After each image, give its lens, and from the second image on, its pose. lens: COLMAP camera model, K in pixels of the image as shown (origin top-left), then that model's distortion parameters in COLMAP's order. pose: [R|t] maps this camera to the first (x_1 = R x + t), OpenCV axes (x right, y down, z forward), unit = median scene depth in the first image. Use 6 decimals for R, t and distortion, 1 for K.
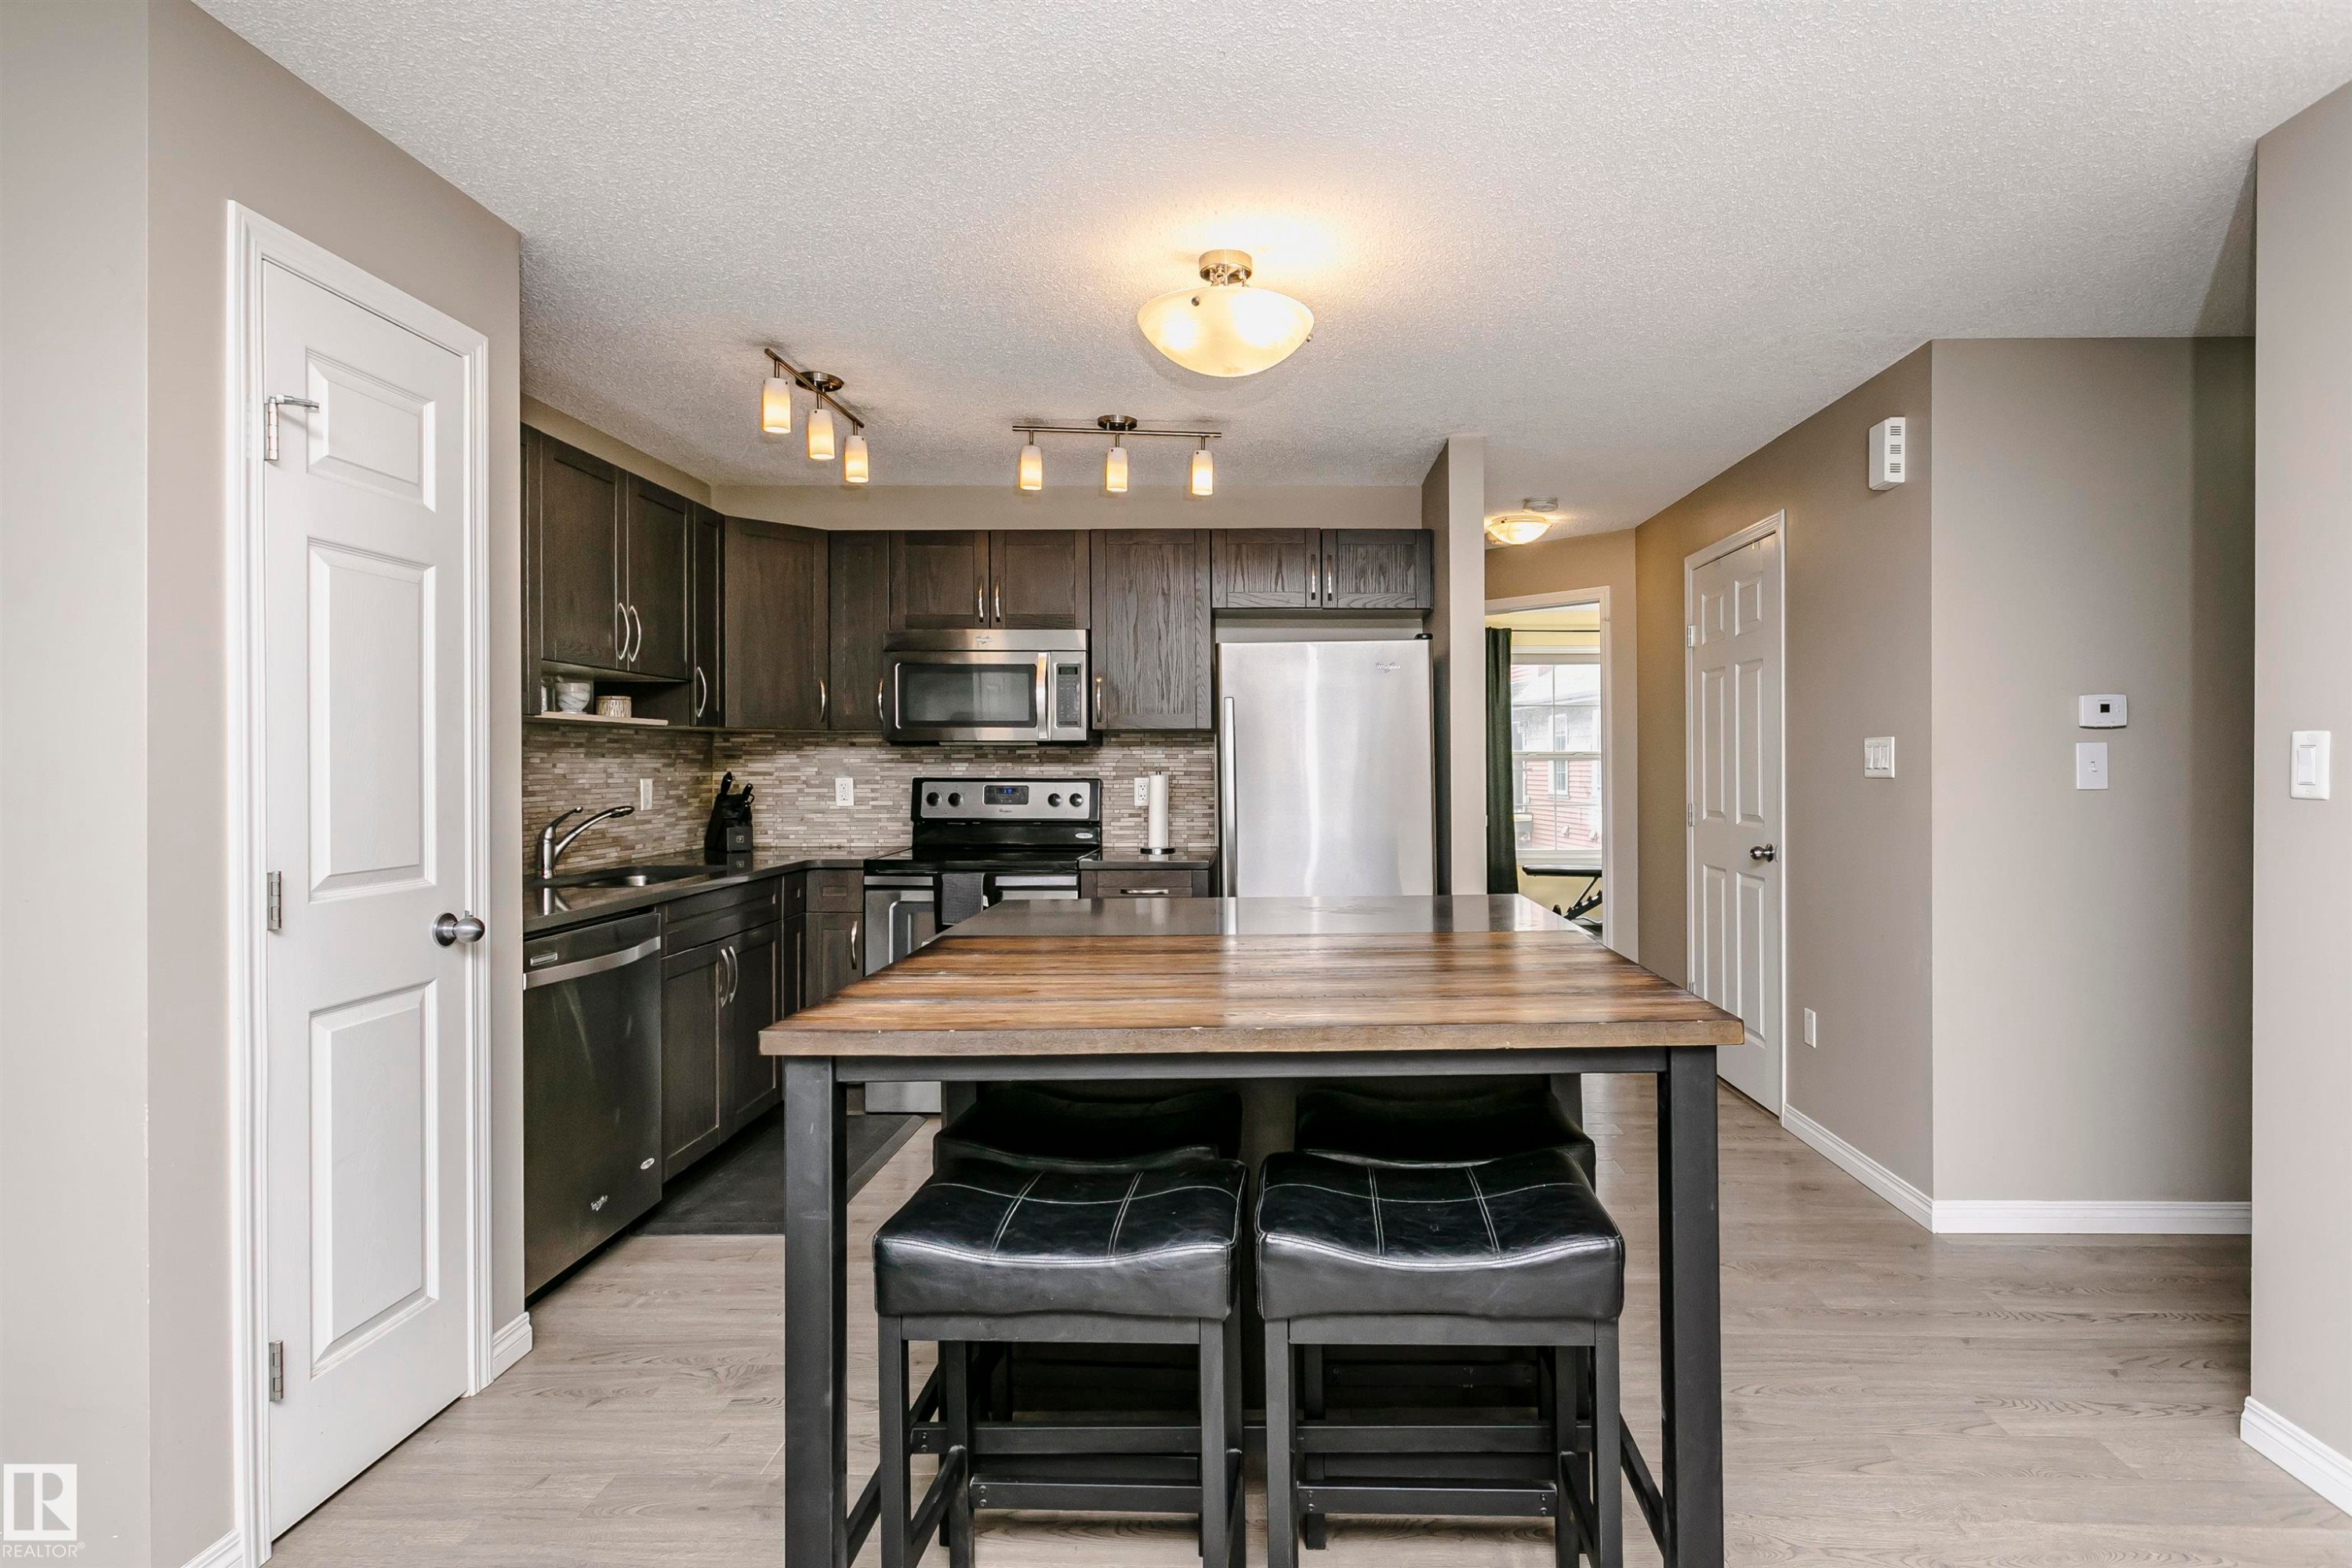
lens RADIAL K [[1191.0, 0, 1288.6], [0, 1191.0, 756.4], [0, 0, 1]] dist [0.004753, -0.000340]
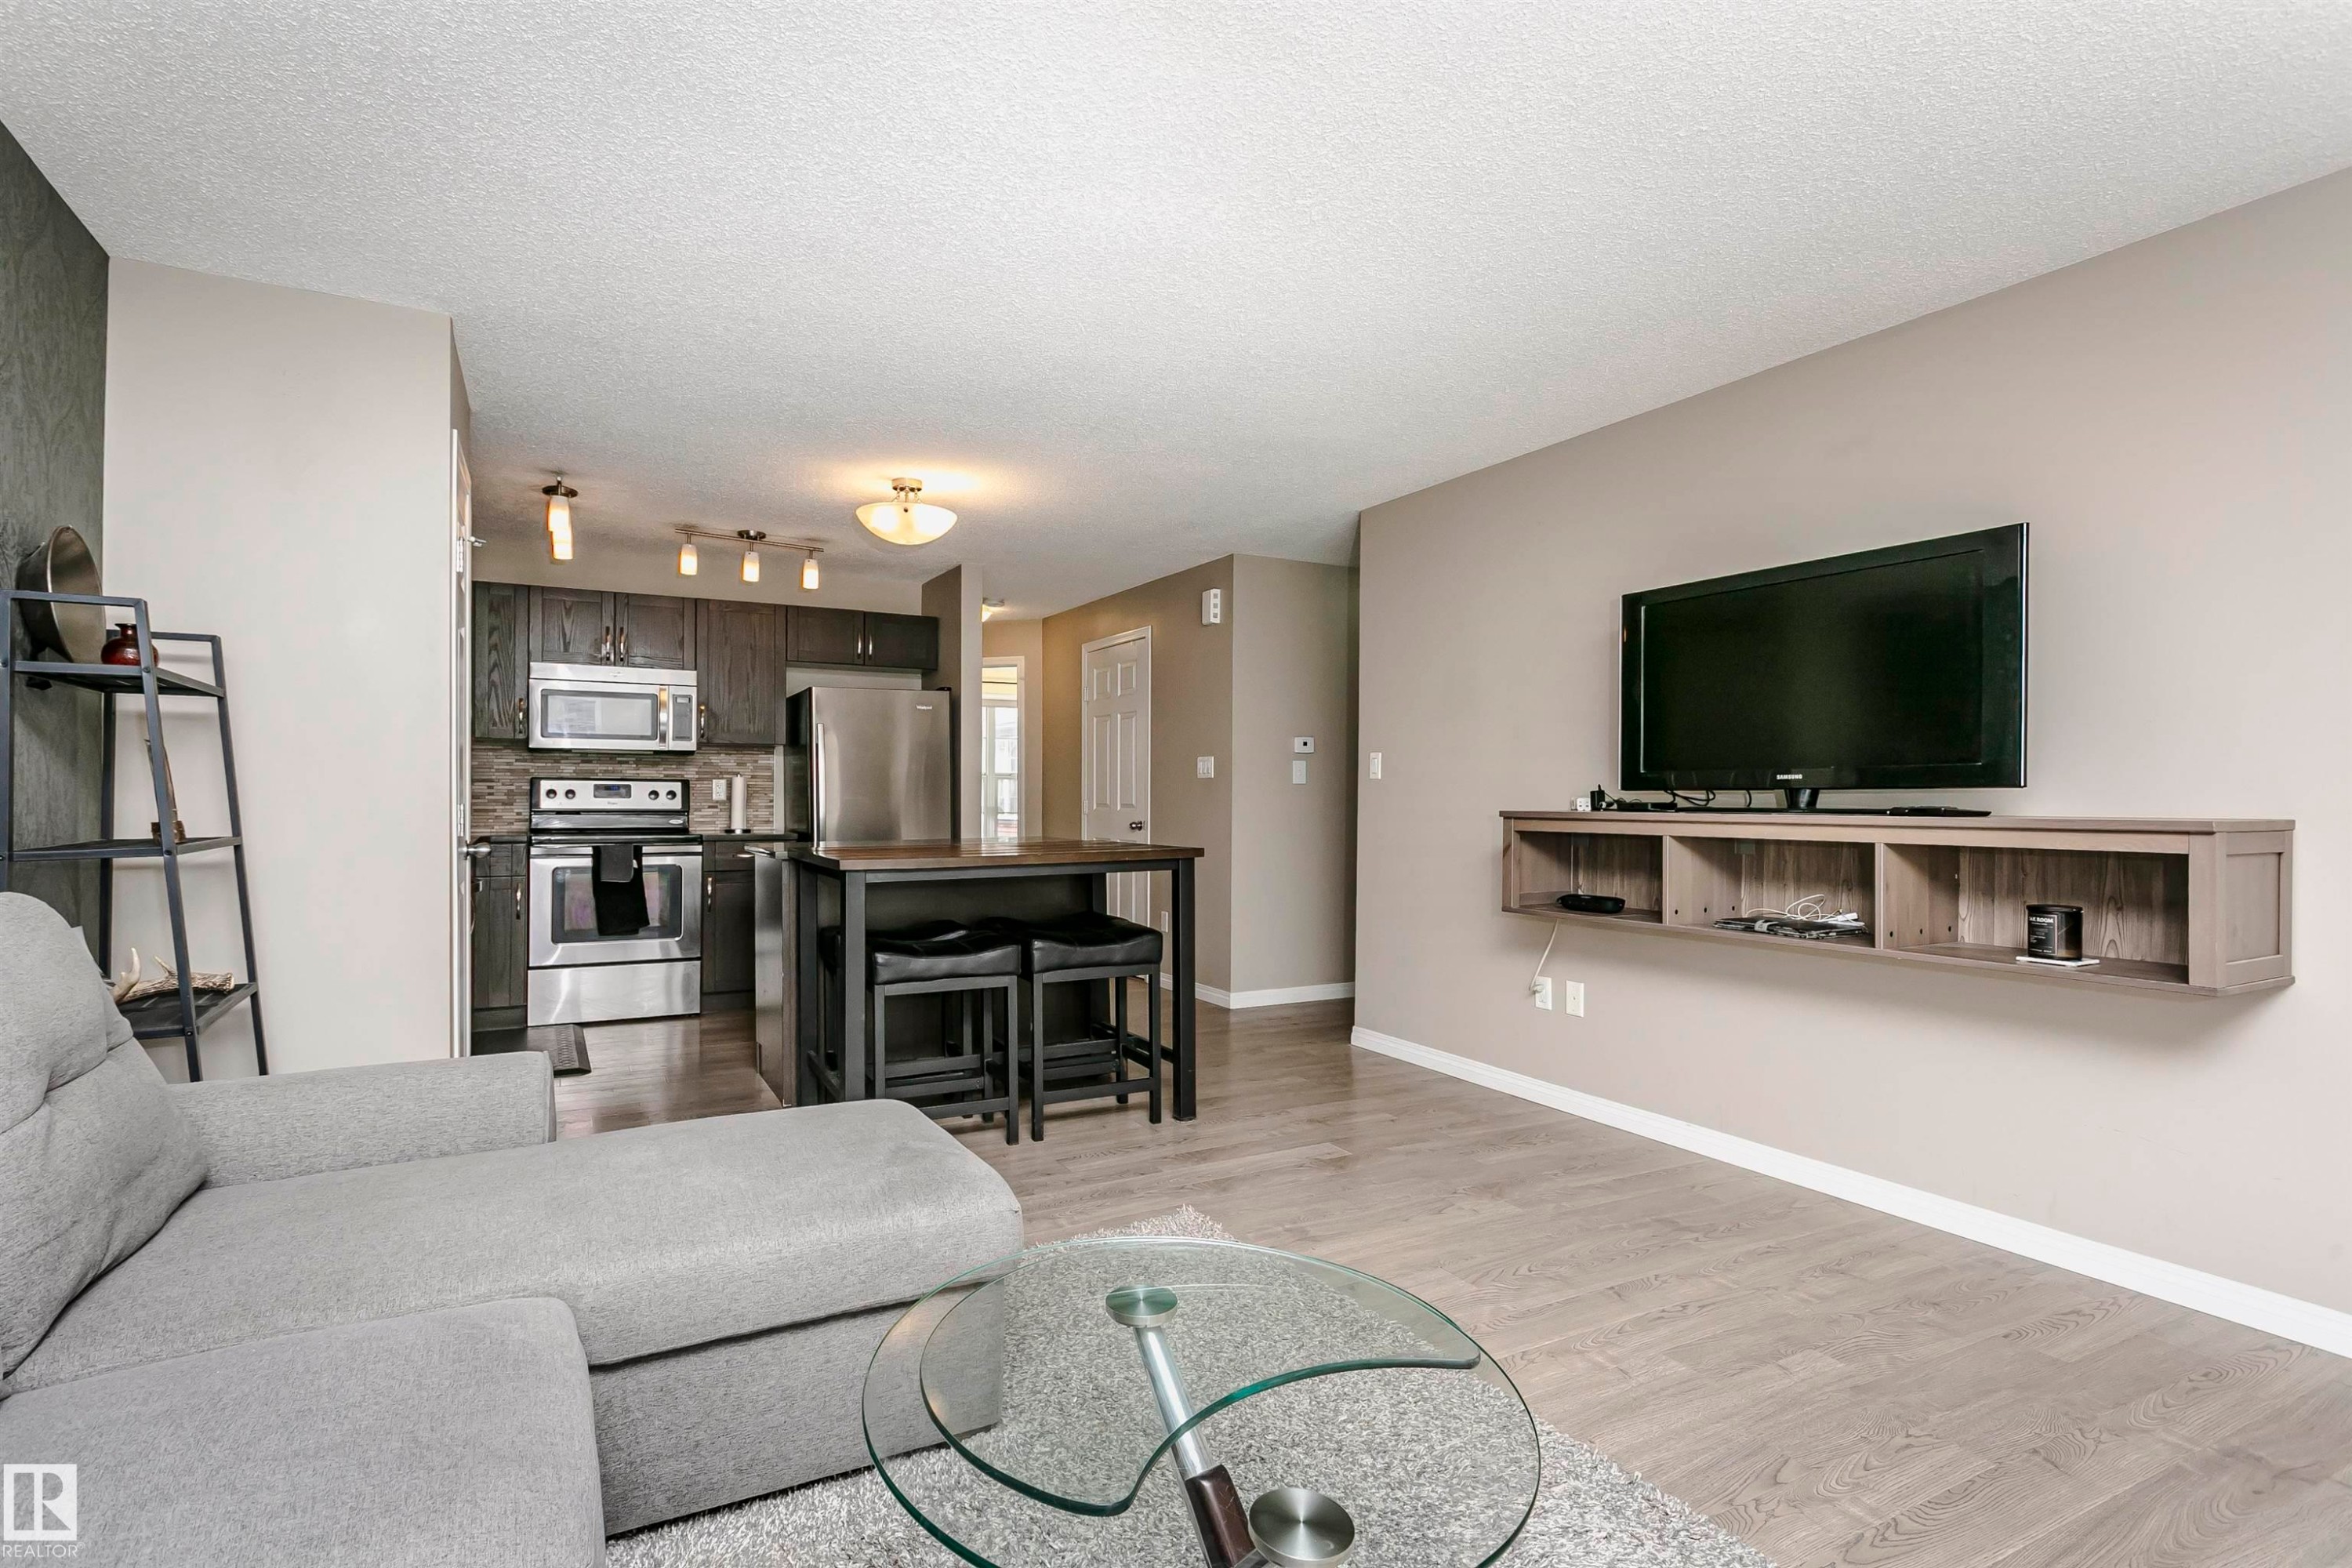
lens RADIAL K [[1158.4, 0, 1162.5], [0, 1158.4, 797.5], [0, 0, 1]] dist [0.002975, 0.001794]
pose [[0.882586, 0.005051, 0.470123, -0.326649], [-0.008041, 0.999958, 0.004351, 0.031042], [-0.470081, -0.007620, 0.882590, -0.448200]]
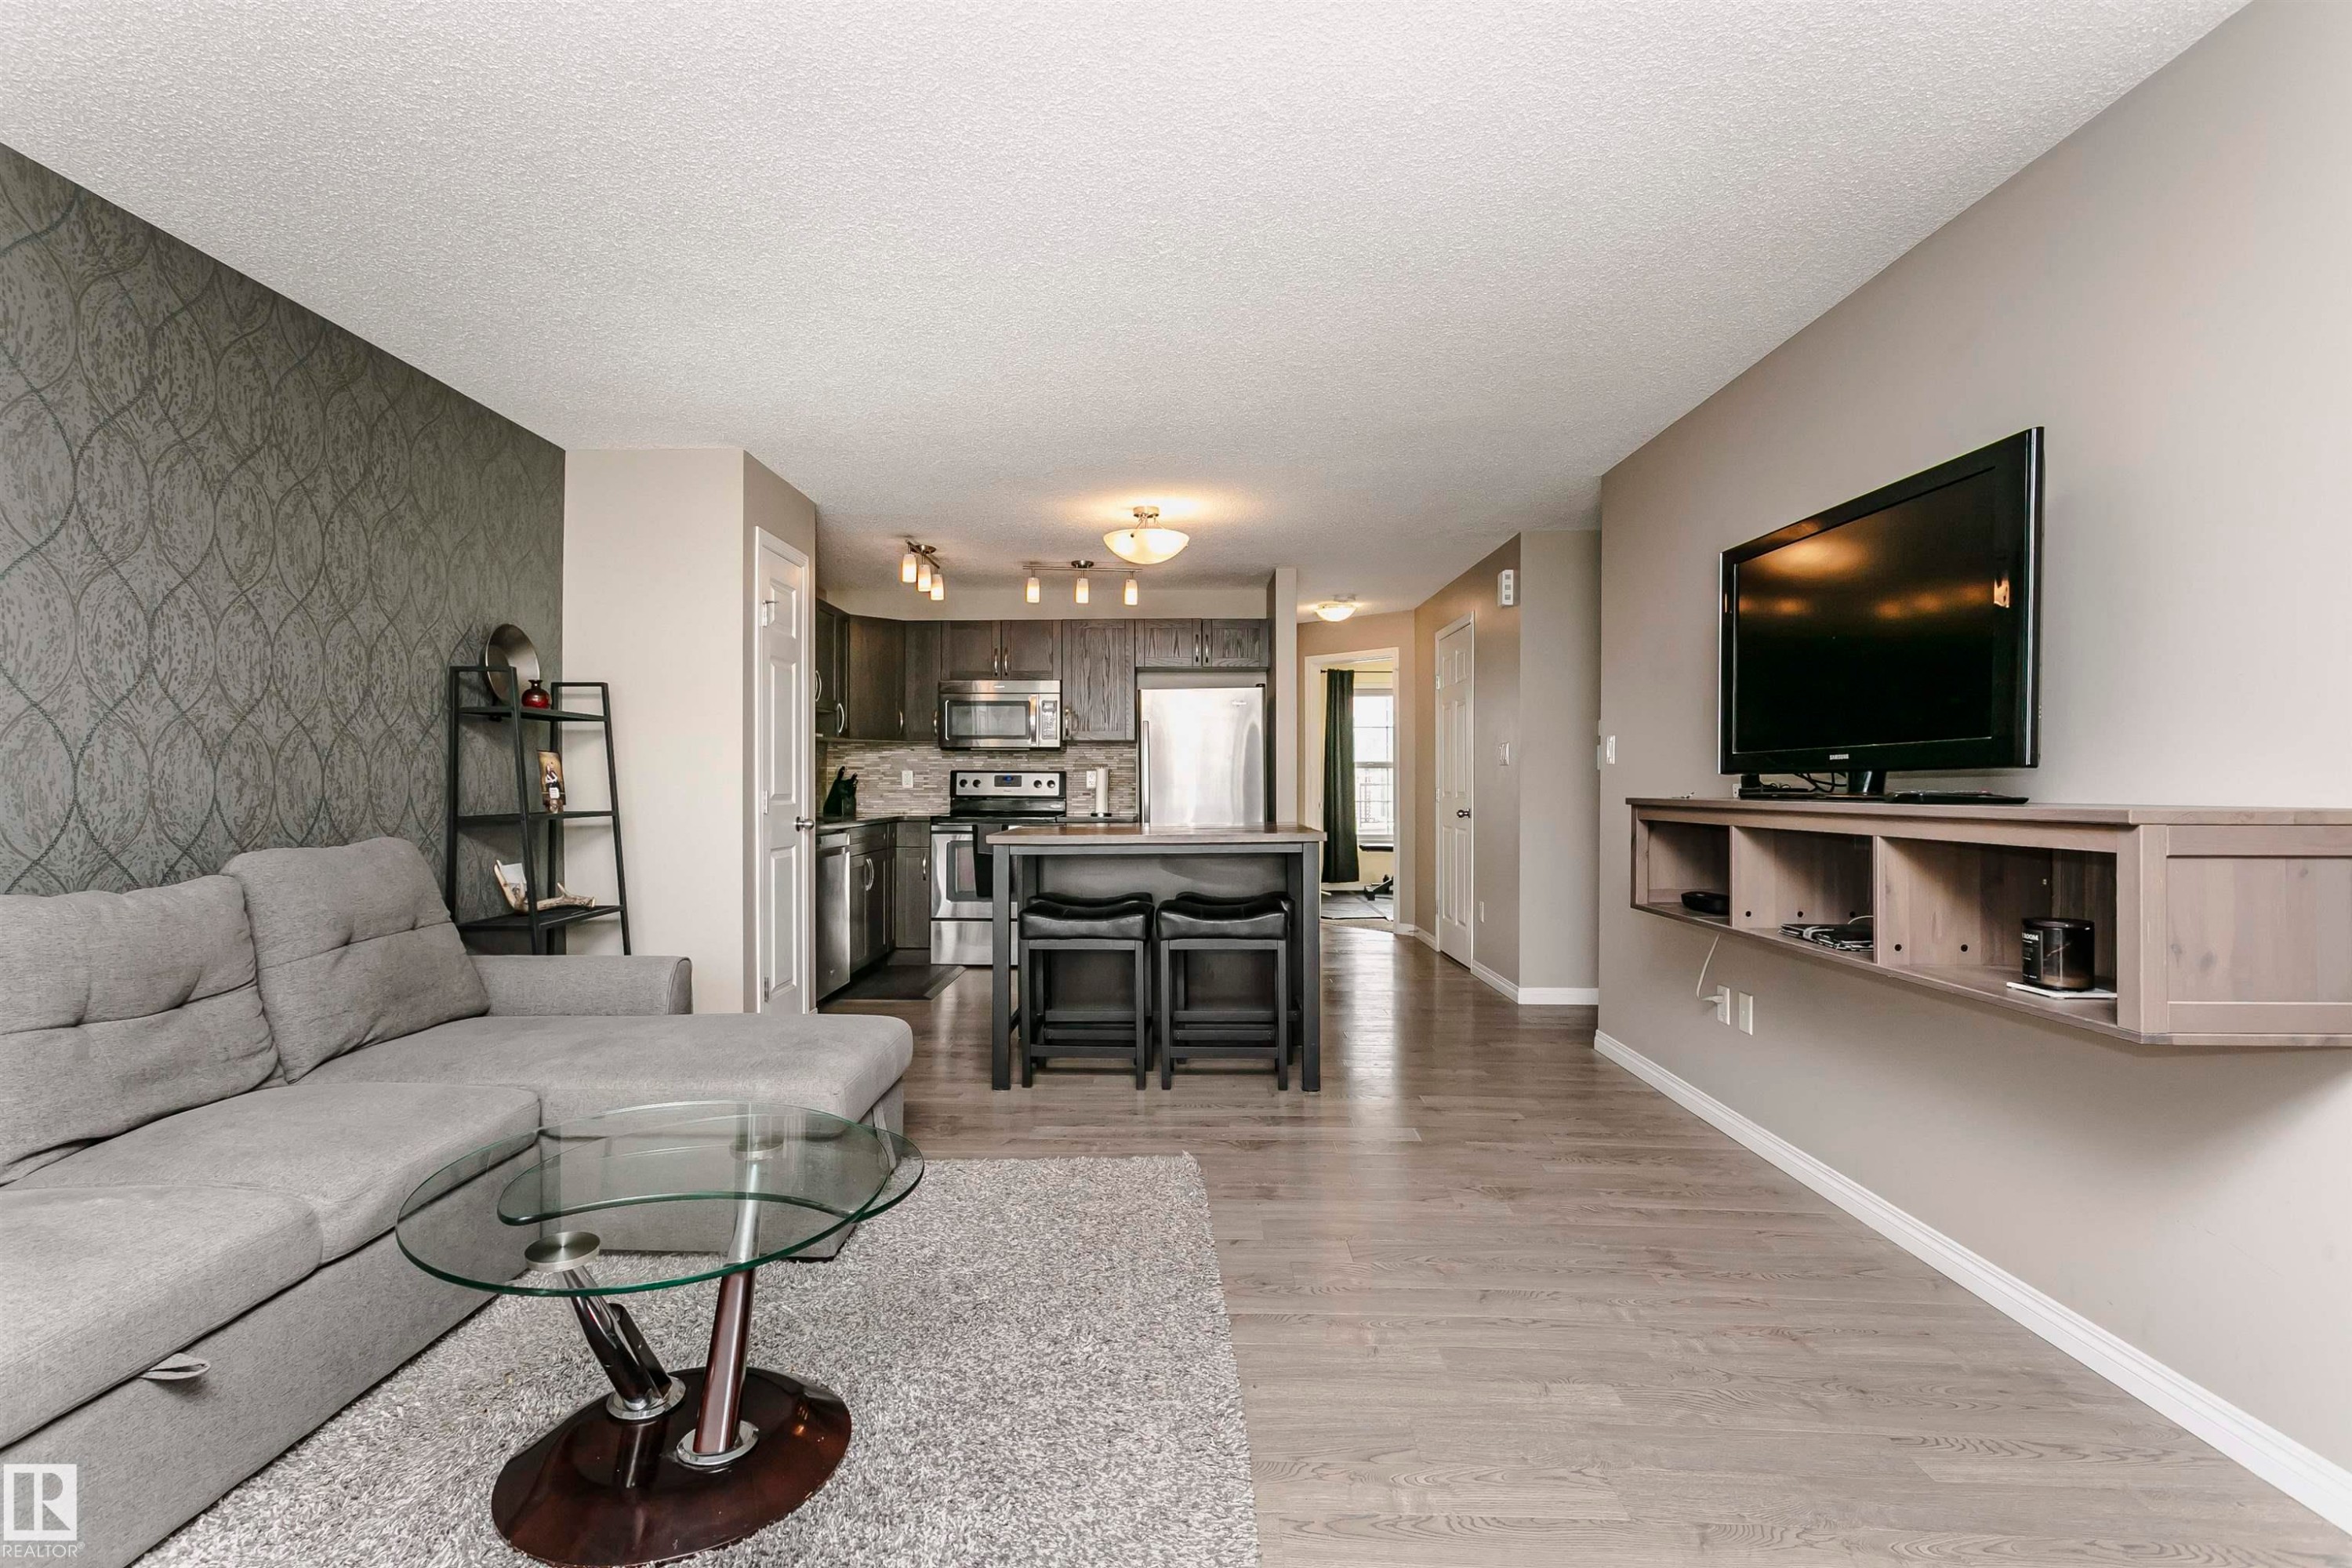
lens RADIAL K [[1158.4, 0, 1148.9], [0, 1158.4, 786.7], [0, 0, 1]] dist [0.002975, 0.001794]
pose [[0.999052, 0.003758, -0.043361, 0.025371], [-0.003458, 0.999970, 0.006978, 0.030671], [0.043386, -0.006822, 0.999035, -0.616792]]
